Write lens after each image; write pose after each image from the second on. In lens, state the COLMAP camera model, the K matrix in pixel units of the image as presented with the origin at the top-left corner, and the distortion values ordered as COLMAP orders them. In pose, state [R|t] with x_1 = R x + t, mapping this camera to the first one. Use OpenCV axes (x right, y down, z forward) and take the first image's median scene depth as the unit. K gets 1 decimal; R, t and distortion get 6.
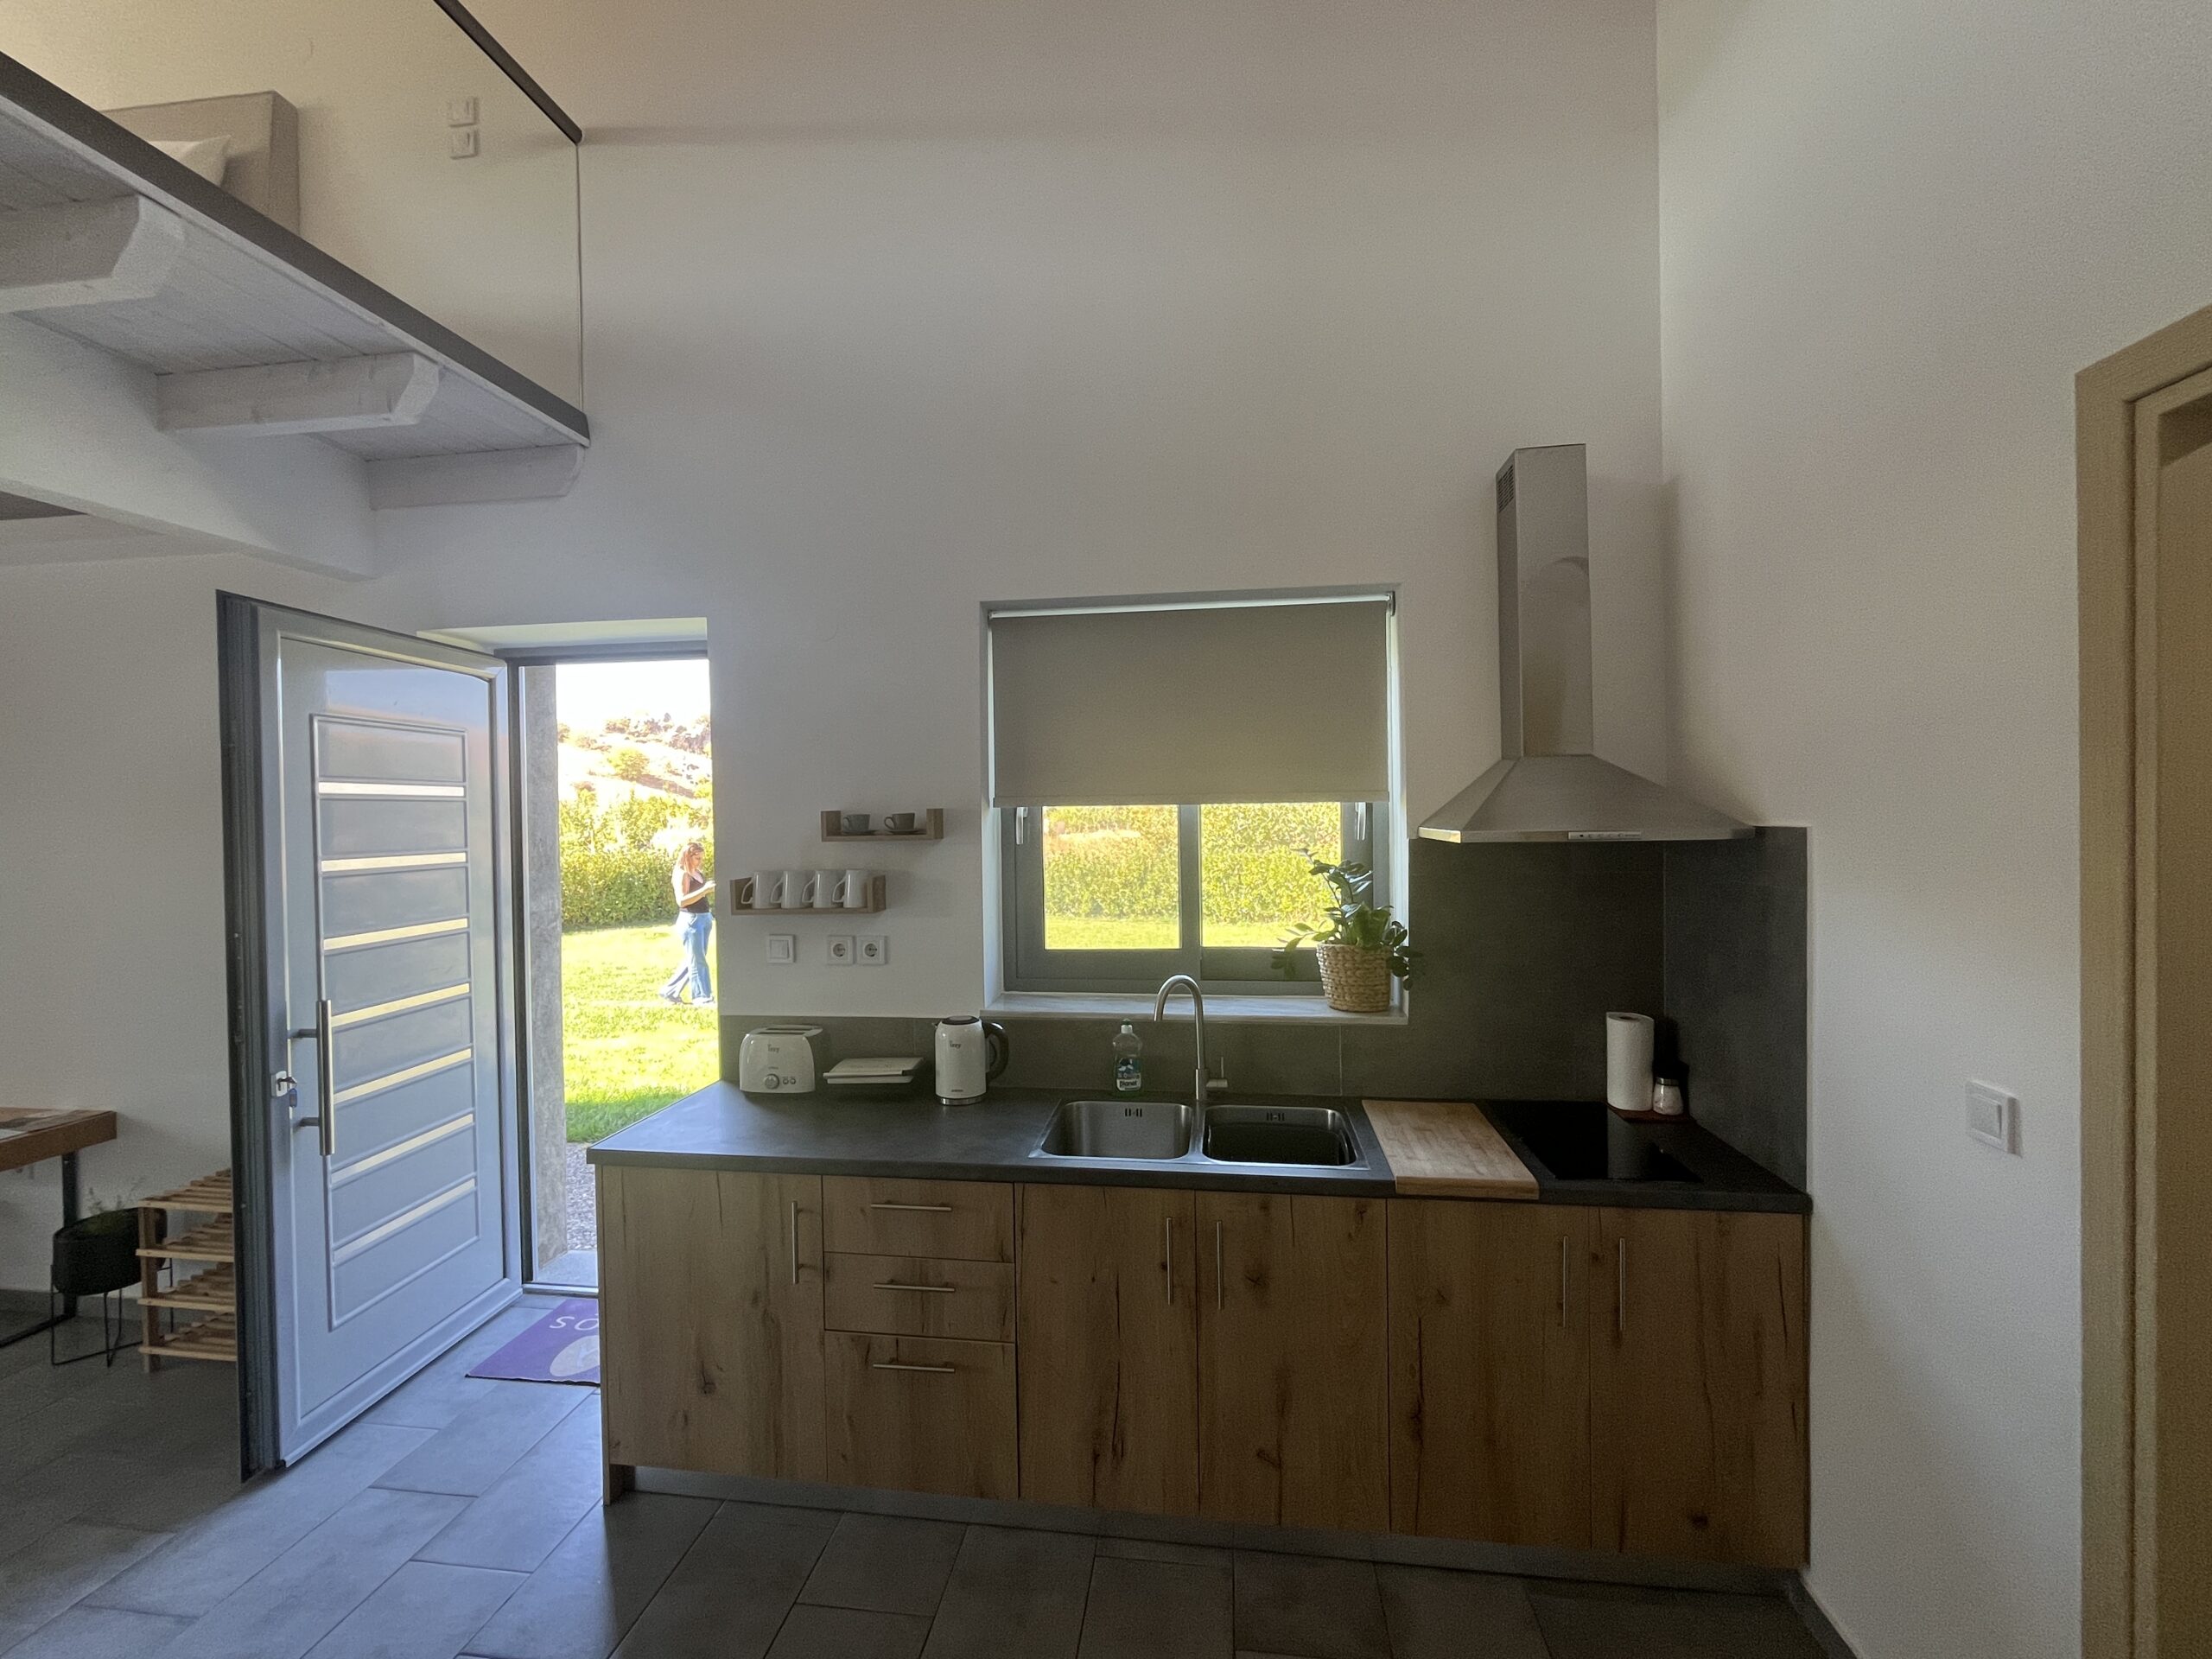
lens RADIAL K [[927.3, 0, 1106.8], [0, 927.3, 833.9], [0, 0, 1]] dist [-0.002621, -0.000923]
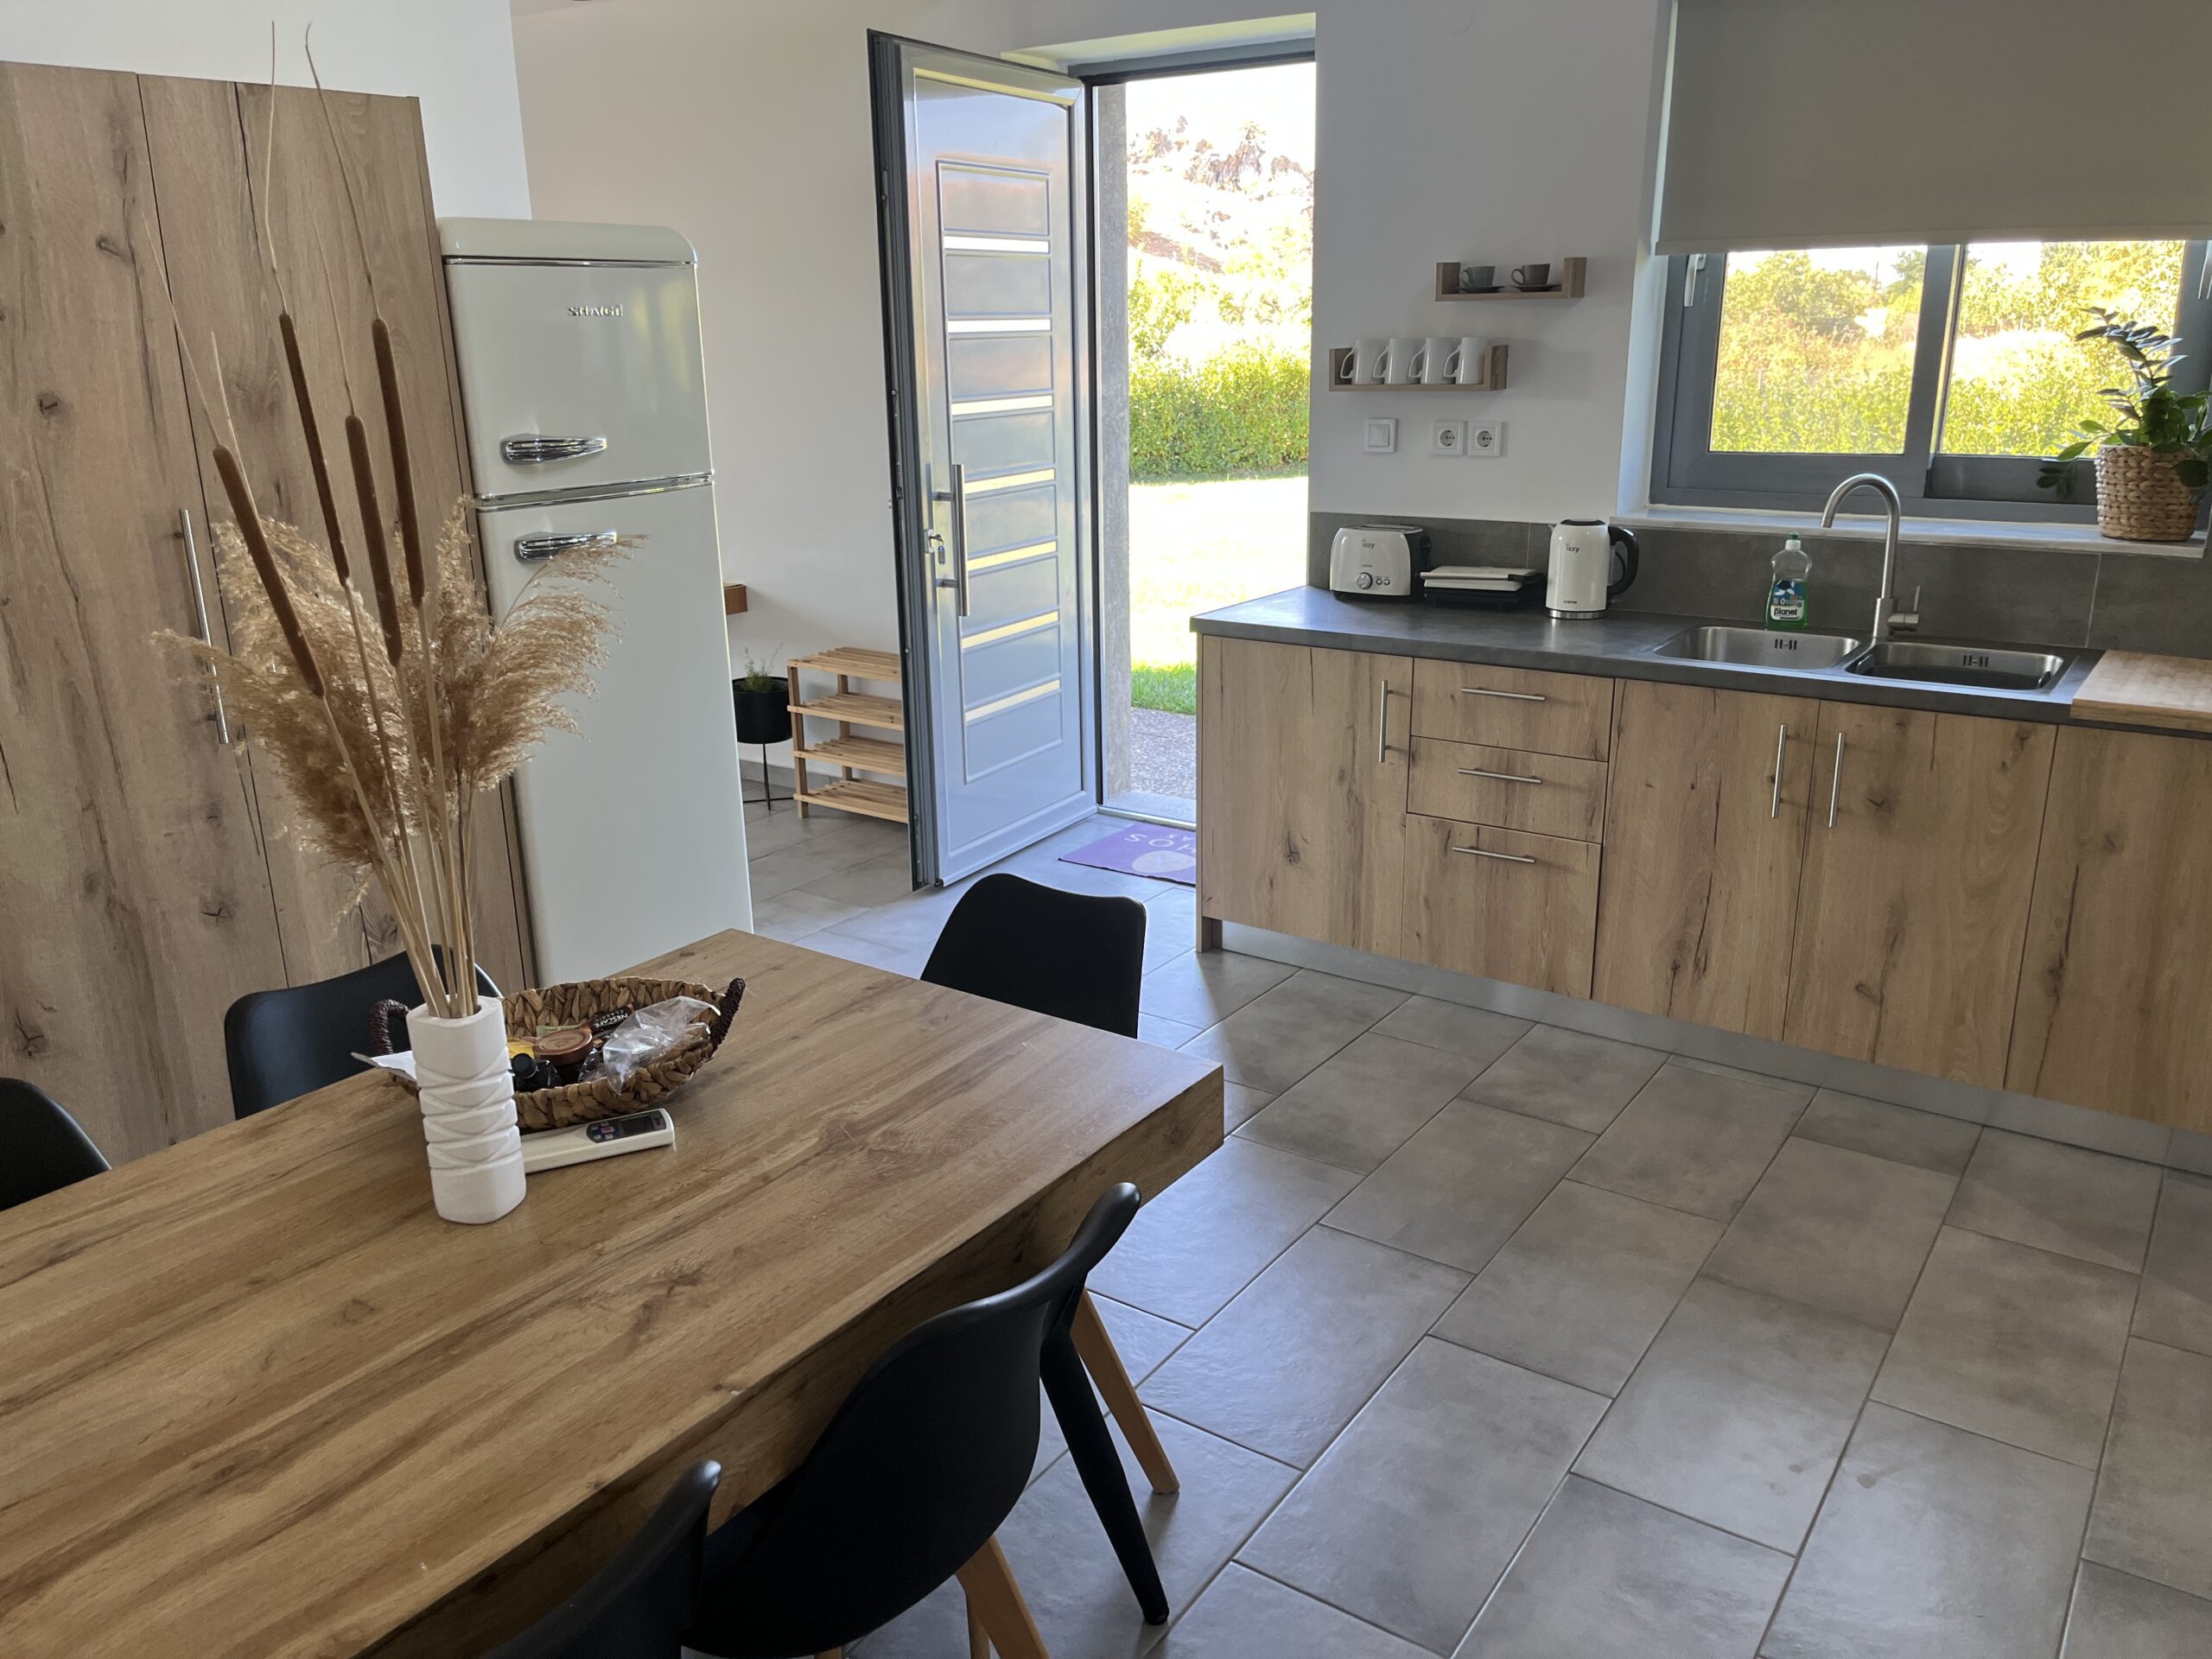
lens RADIAL K [[1677.2, 0, 1111.8], [0, 1677.2, 833.8], [0, 0, 1]] dist [0.052494, -0.075130]
pose [[0.887484, 0.136130, -0.440273, 0.174661], [-0.007647, 0.959593, 0.281287, 0.045189], [0.460775, -0.246271, 0.852665, -0.570131]]
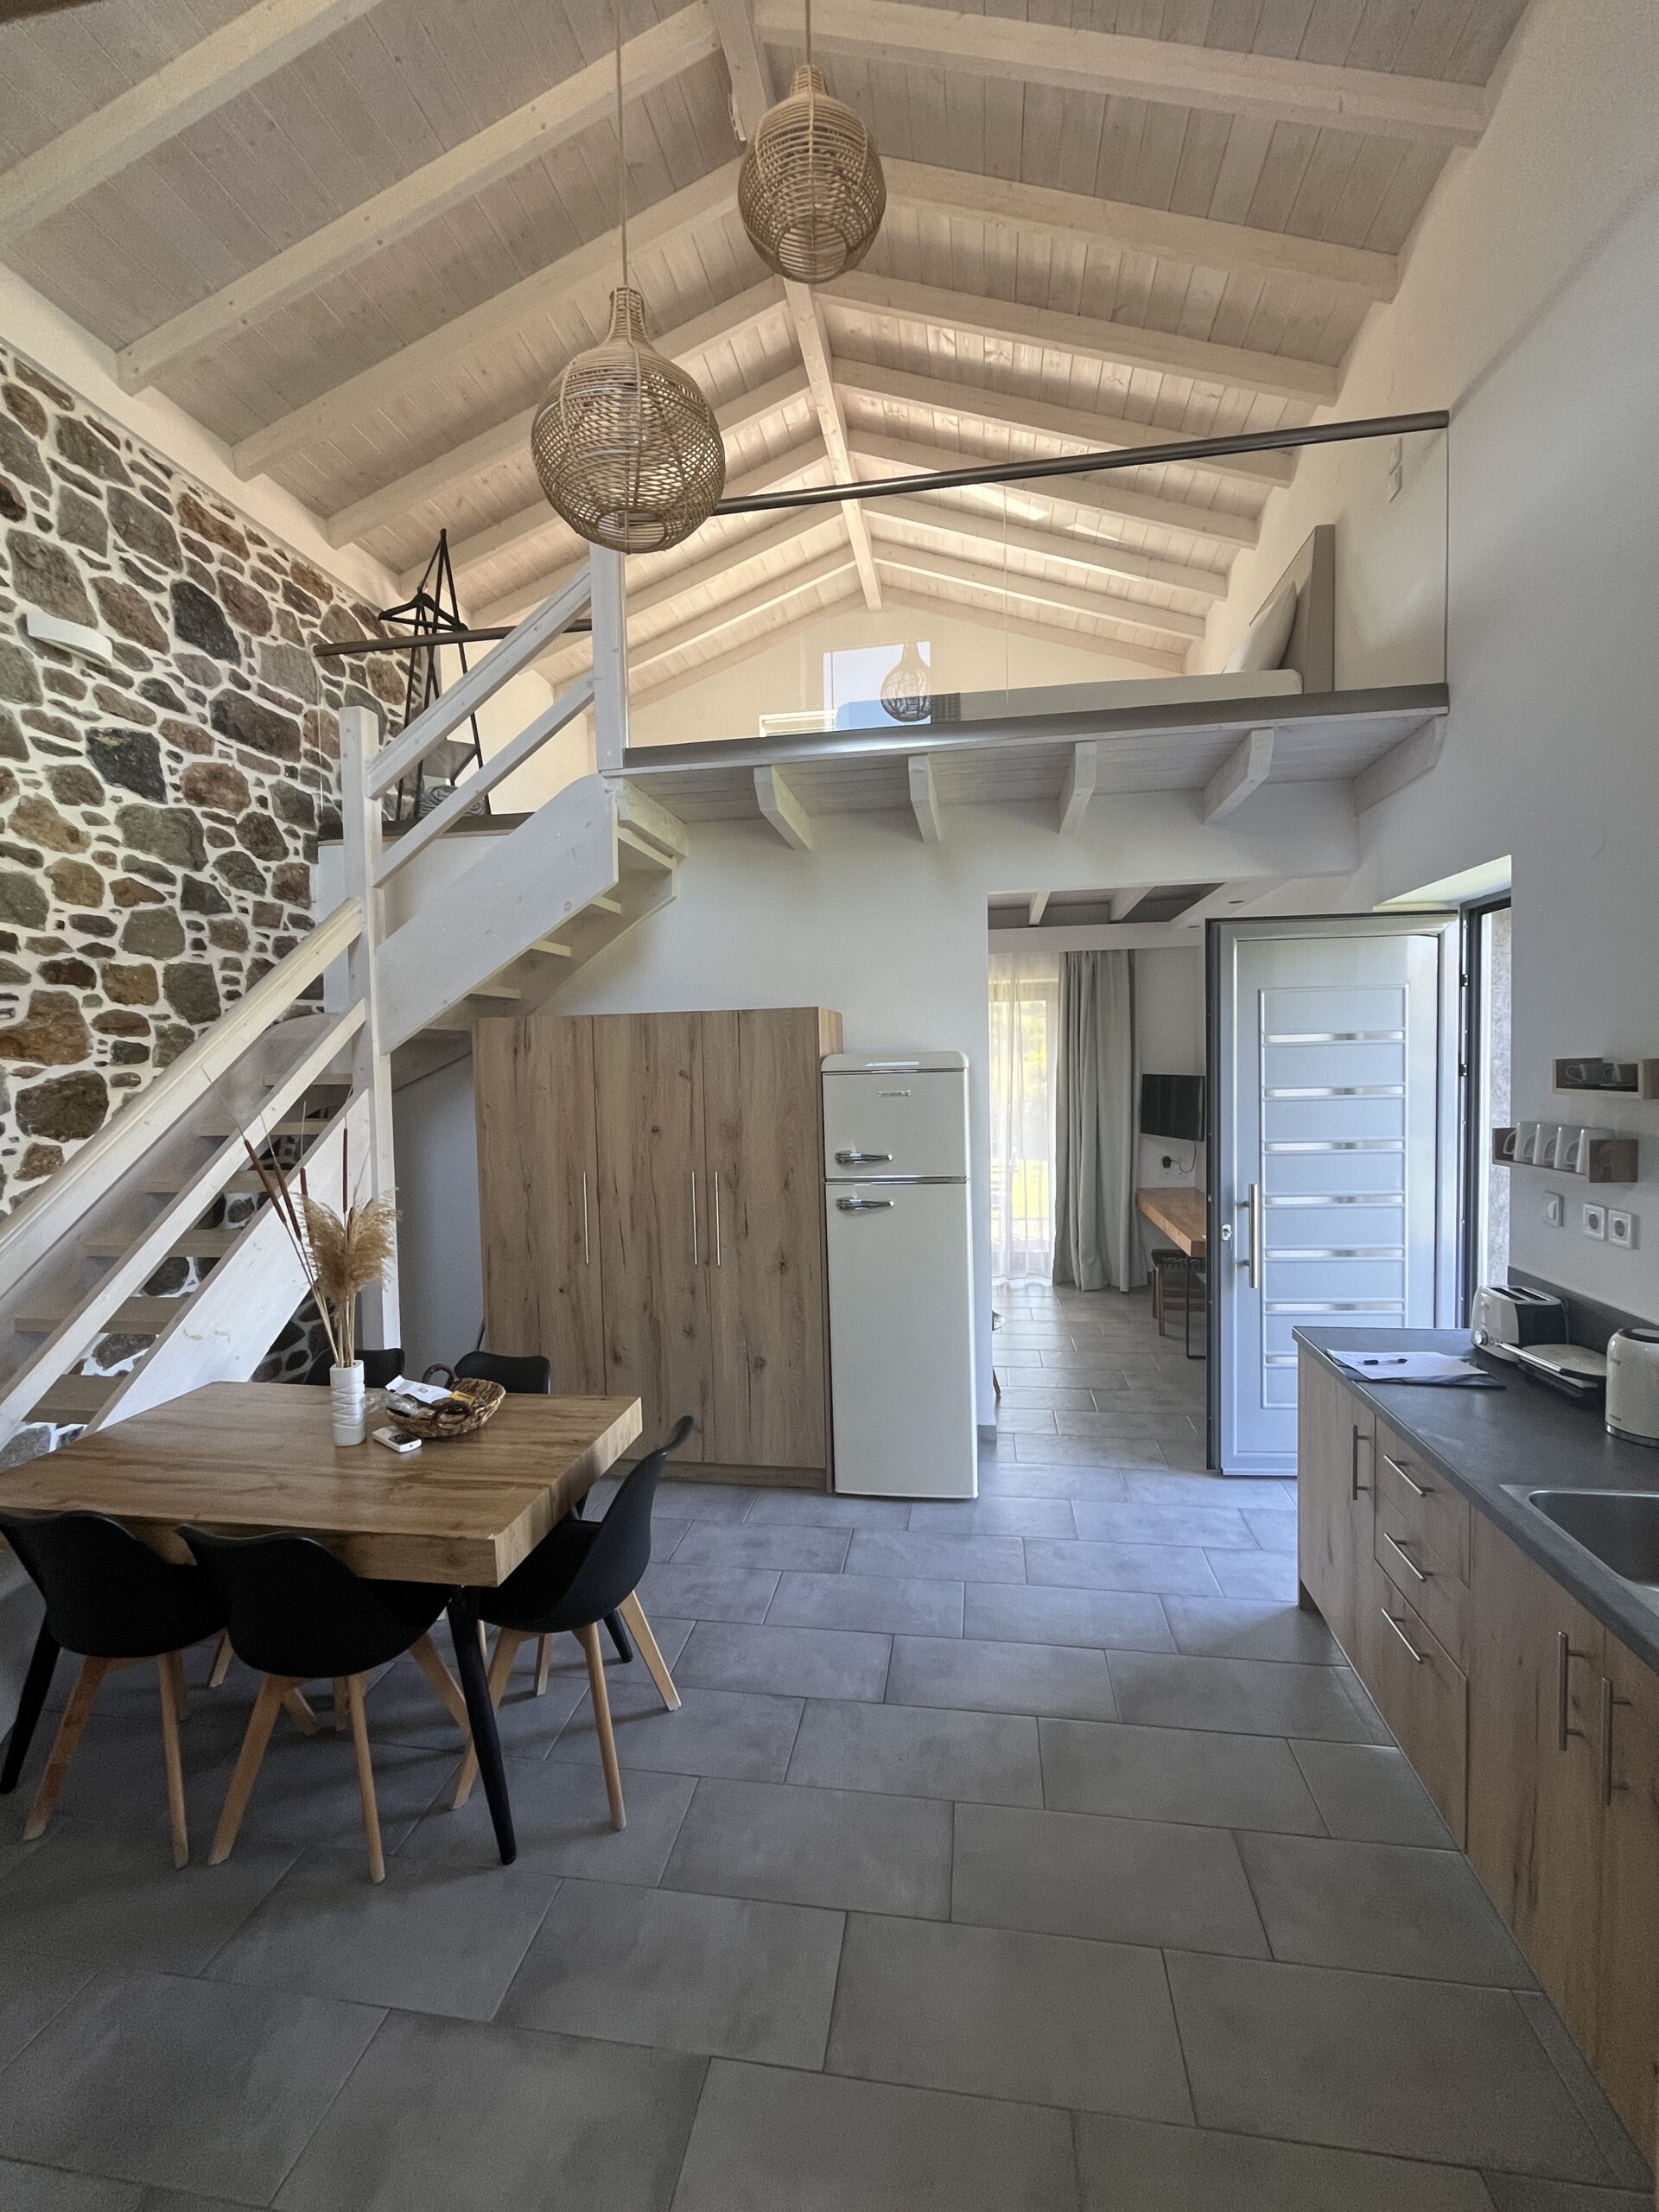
lens RADIAL K [[927.3, 0, 825.8], [0, 927.3, 1113.0], [0, 0, 1]] dist [-0.002621, -0.000923]
pose [[-0.030972, 0.070758, -0.997013, 0.613469], [0.005880, 0.997487, 0.070609, -0.041098], [0.999503, -0.003675, -0.031311, 0.343395]]
